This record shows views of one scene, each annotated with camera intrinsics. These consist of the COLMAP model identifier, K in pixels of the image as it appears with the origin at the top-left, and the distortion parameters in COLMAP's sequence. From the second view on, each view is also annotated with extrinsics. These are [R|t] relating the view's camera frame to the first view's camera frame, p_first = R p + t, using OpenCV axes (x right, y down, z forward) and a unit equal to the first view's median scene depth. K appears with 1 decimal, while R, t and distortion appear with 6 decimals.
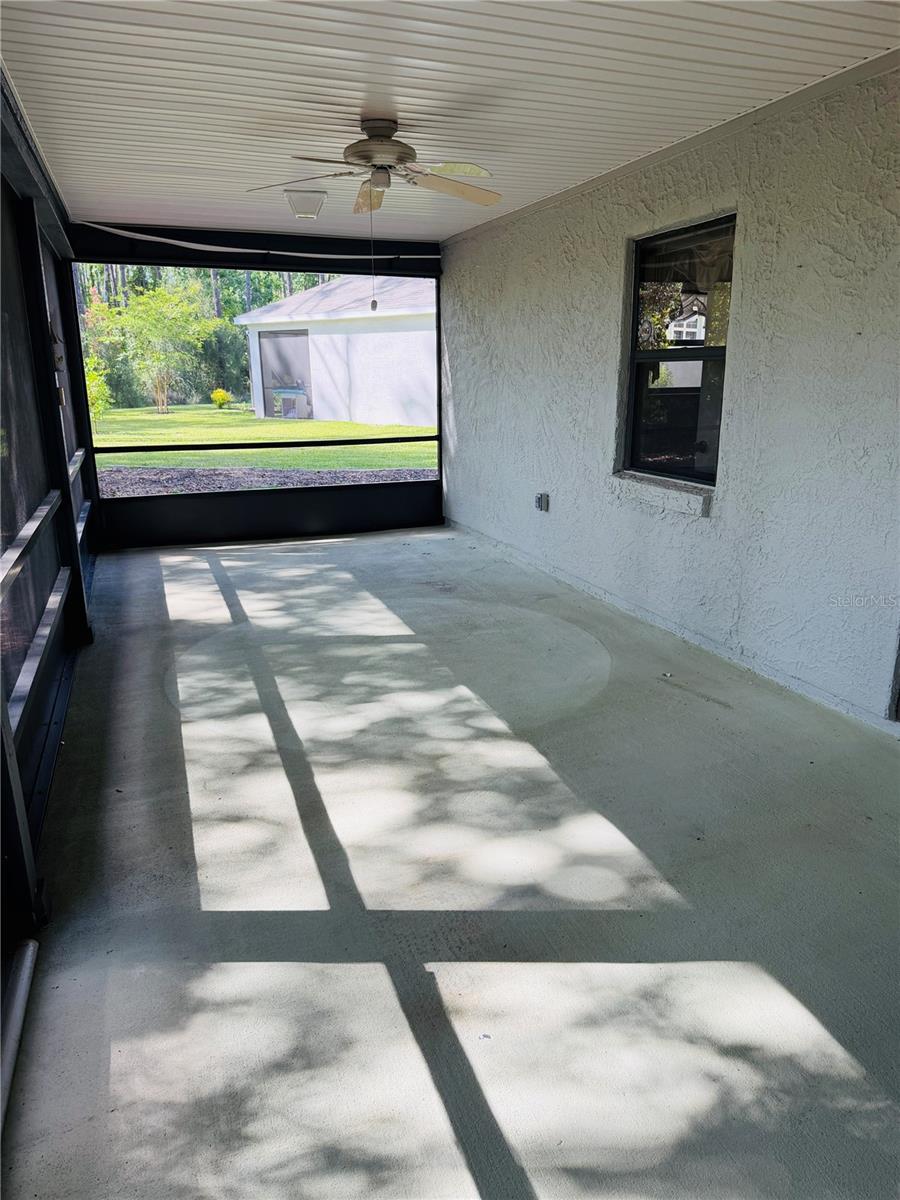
lens RADIAL K [[831.8, 0, 453.2], [0, 831.8, 603.2], [0, 0, 1]] dist [0.133826, -0.225173]
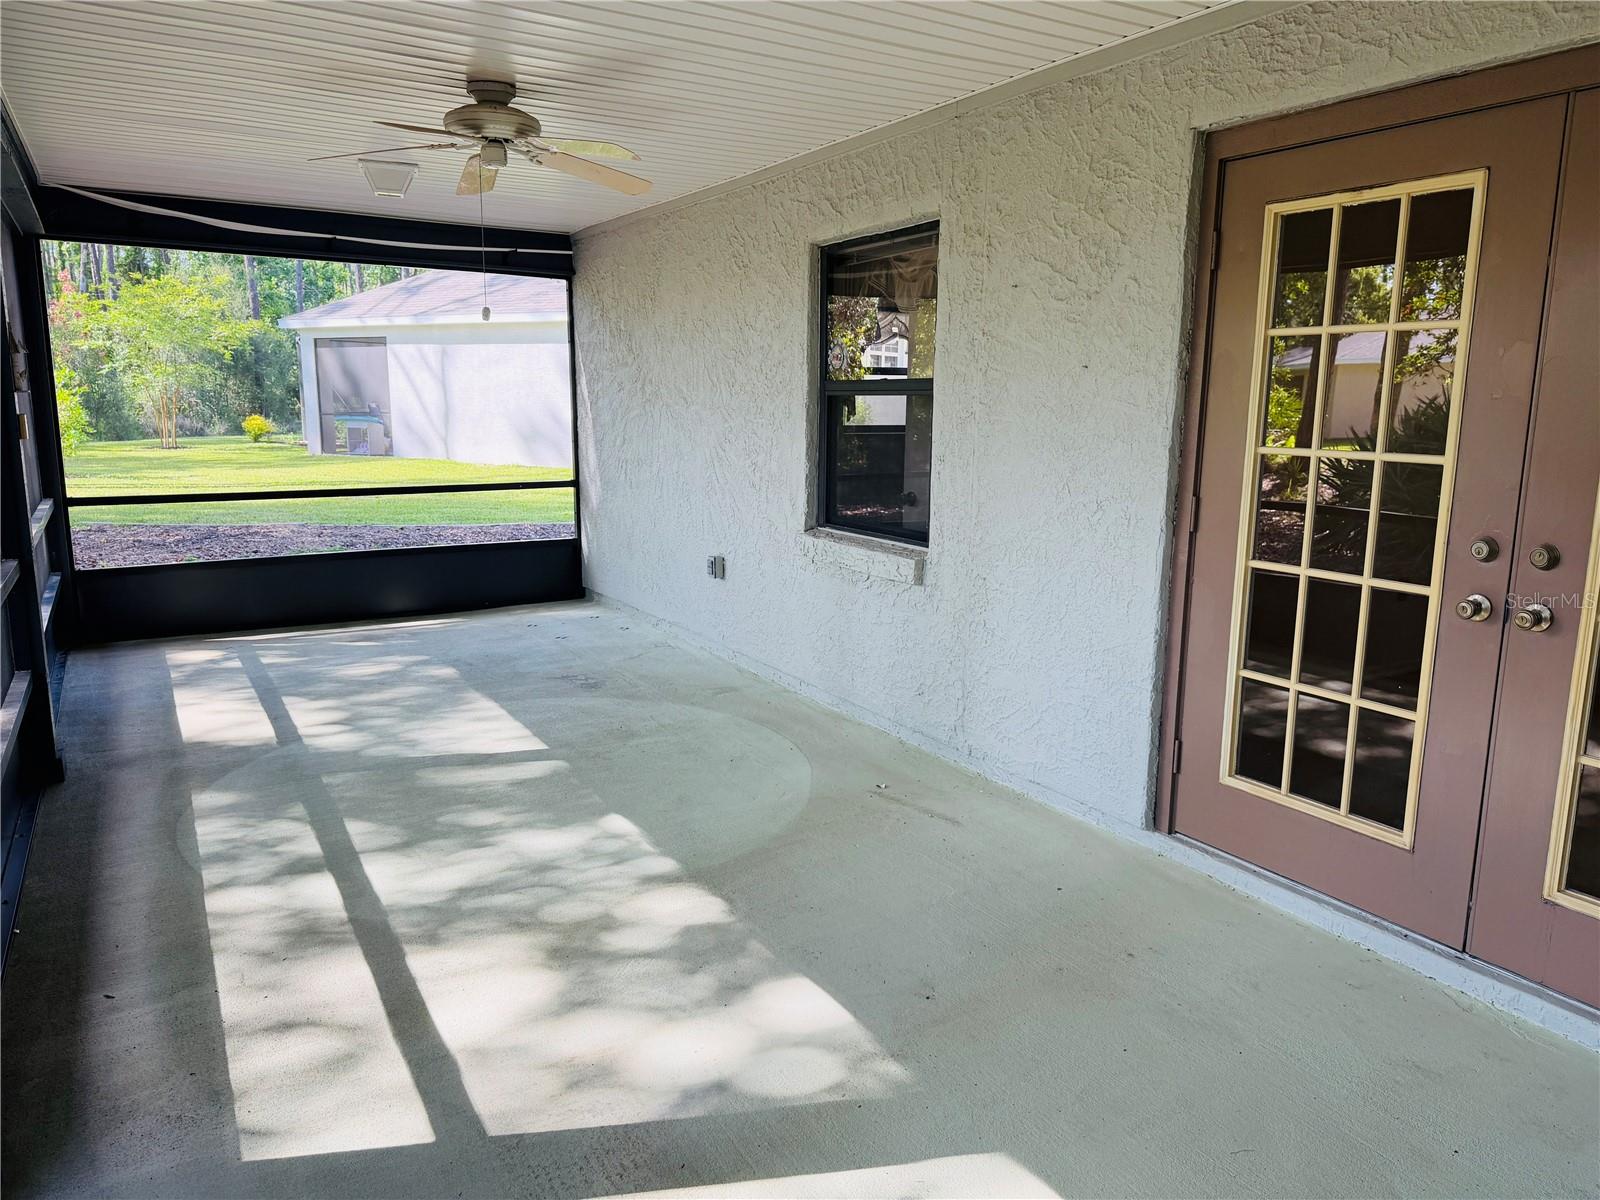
lens RADIAL K [[1117.0, 0, 800.0], [0, 1117.0, 600.0], [0, 0, 1]] dist [0.134243, -0.183113]
pose [[0.983105, -0.016175, 0.182325, -0.006544], [0.032518, 0.995677, -0.087007, 0.000966], [-0.180129, 0.091466, 0.979381, -0.023182]]
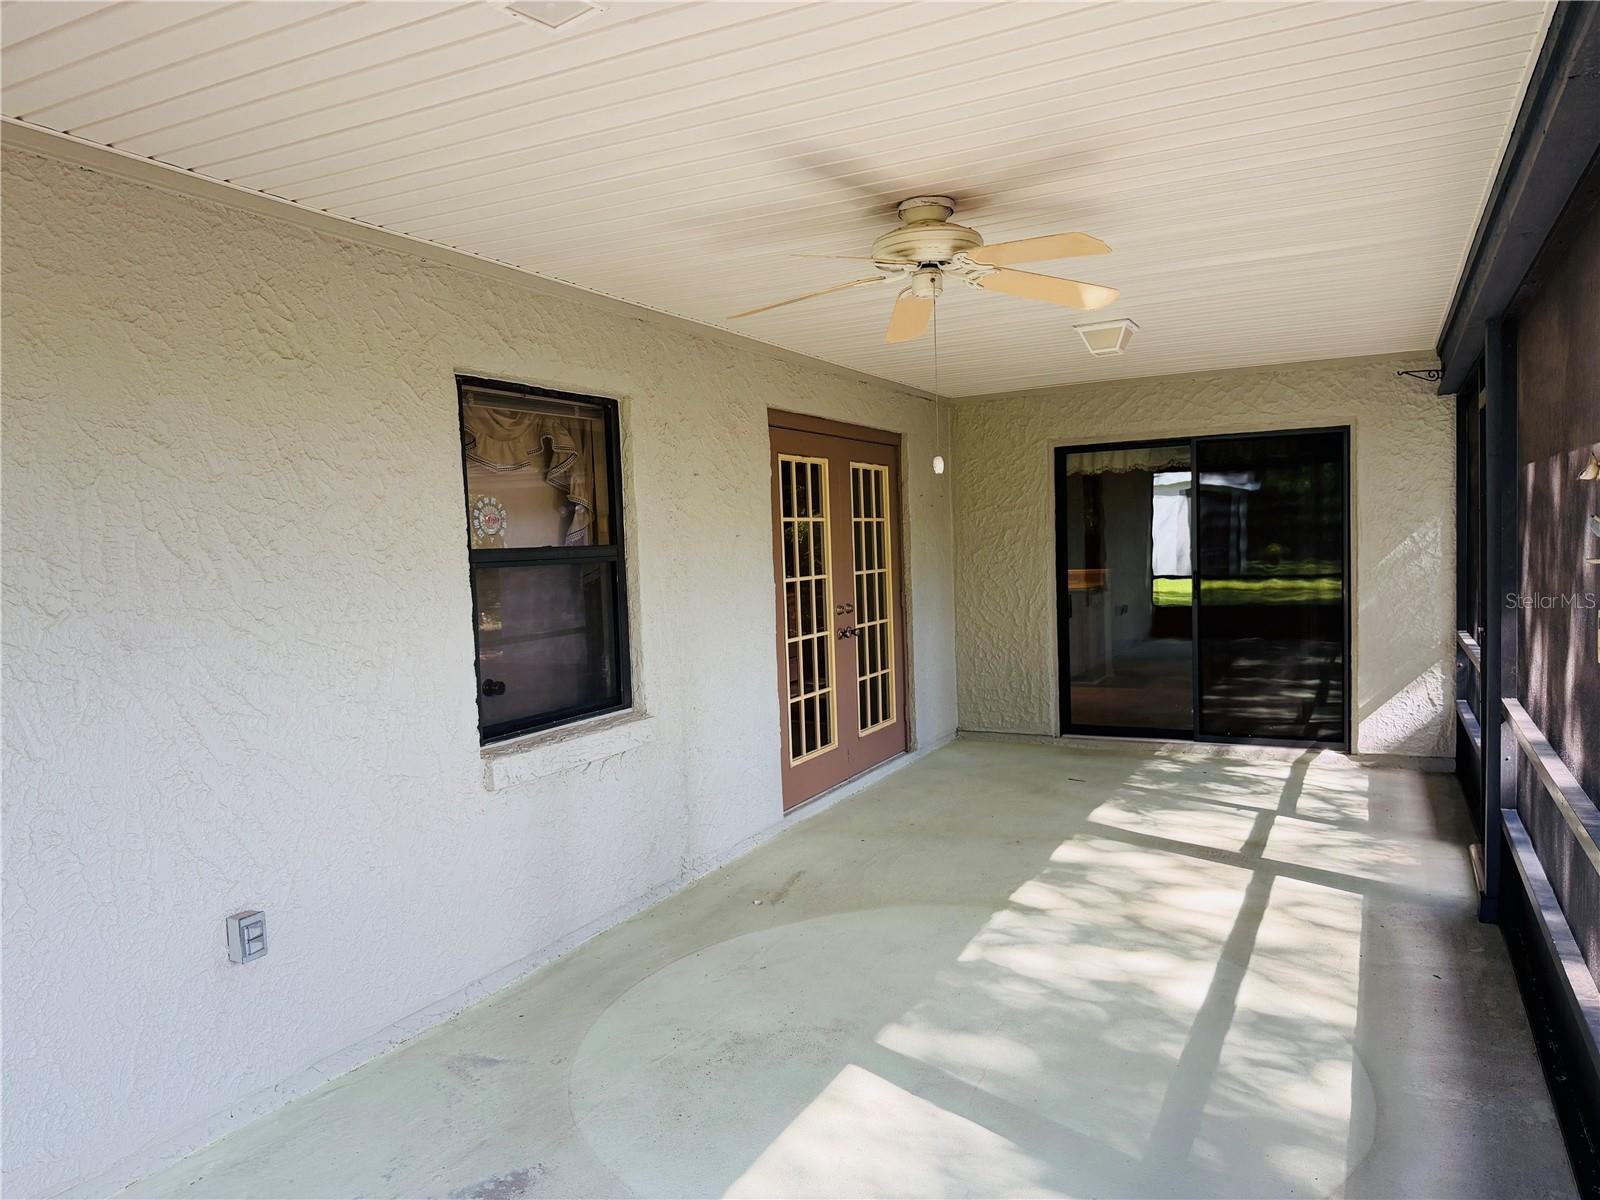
lens RADIAL K [[1109.1, 0, 800.6], [0, 1109.1, 609.4], [0, 0, 1]] dist [0.133826, -0.225173]
pose [[-0.685862, -0.006125, 0.727706, -0.548766], [0.239597, 0.942313, 0.233751, -0.410980], [-0.687159, 0.334677, -0.644829, 1.441969]]
